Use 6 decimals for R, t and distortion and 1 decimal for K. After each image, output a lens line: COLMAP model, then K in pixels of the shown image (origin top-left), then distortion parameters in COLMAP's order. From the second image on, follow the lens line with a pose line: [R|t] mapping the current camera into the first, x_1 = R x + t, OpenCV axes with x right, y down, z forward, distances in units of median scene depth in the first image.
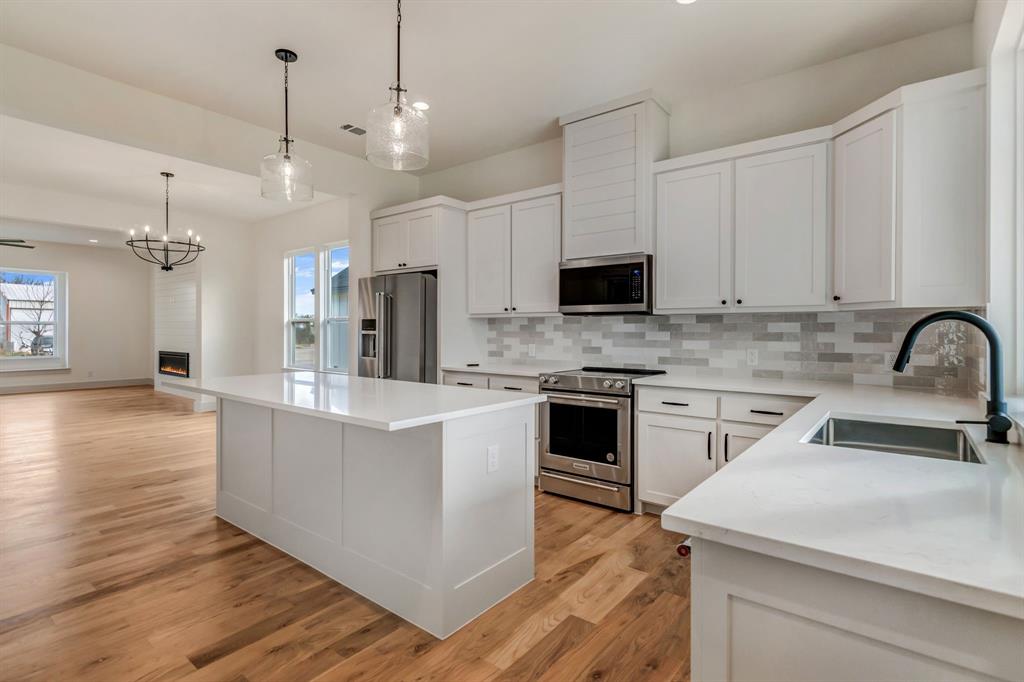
lens RADIAL K [[494.8, 0, 512.3], [0, 494.8, 327.4], [0, 0, 1]] dist [0.001405, 0.000503]
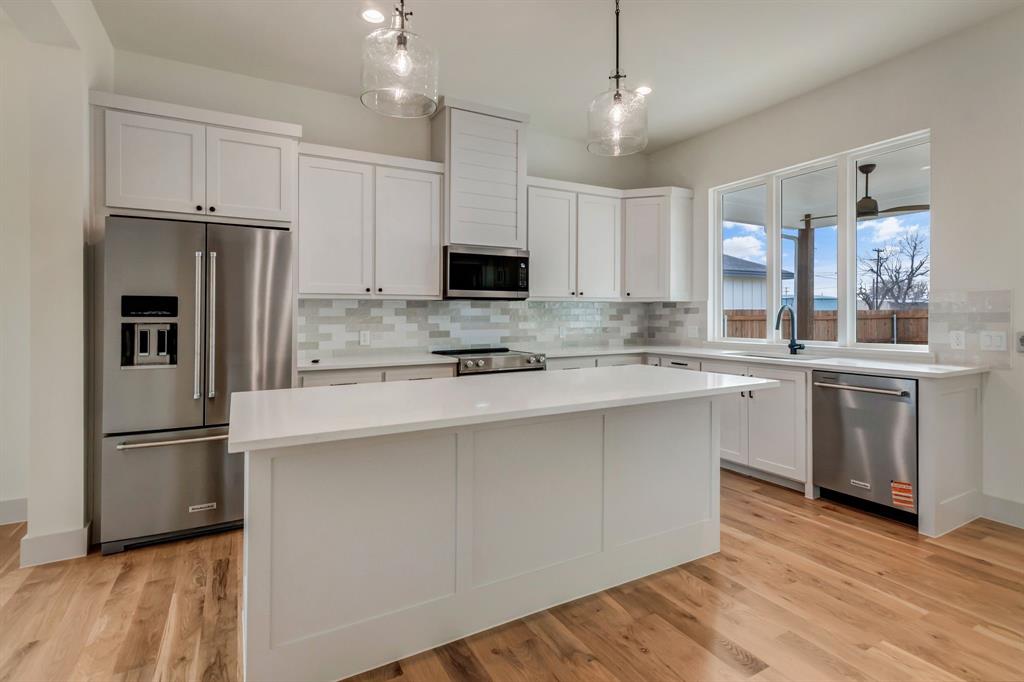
lens RADIAL K [[510.3, 0, 515.8], [0, 510.3, 311.6], [0, 0, 1]] dist [0.000418, -0.000402]
pose [[0.385072, 0.001339, 0.922886, -0.762832], [0.001196, 0.999997, -0.001950, 0.002340], [-0.922886, 0.001854, 0.385069, 0.471017]]
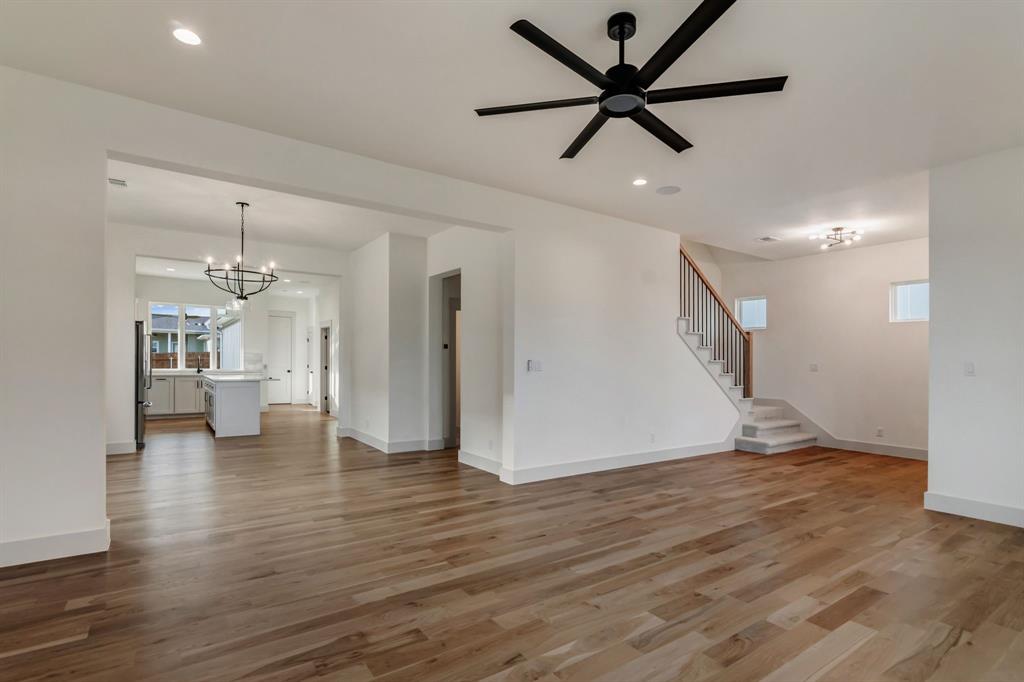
lens RADIAL K [[503.8, 0, 523.4], [0, 503.8, 380.1], [0, 0, 1]] dist [0.001400, 0.000076]
pose [[-0.960699, -0.022706, 0.276660, -2.067358], [-0.014462, 0.999389, 0.031804, 0.007466], [-0.277214, 0.026554, -0.960441, 2.467759]]
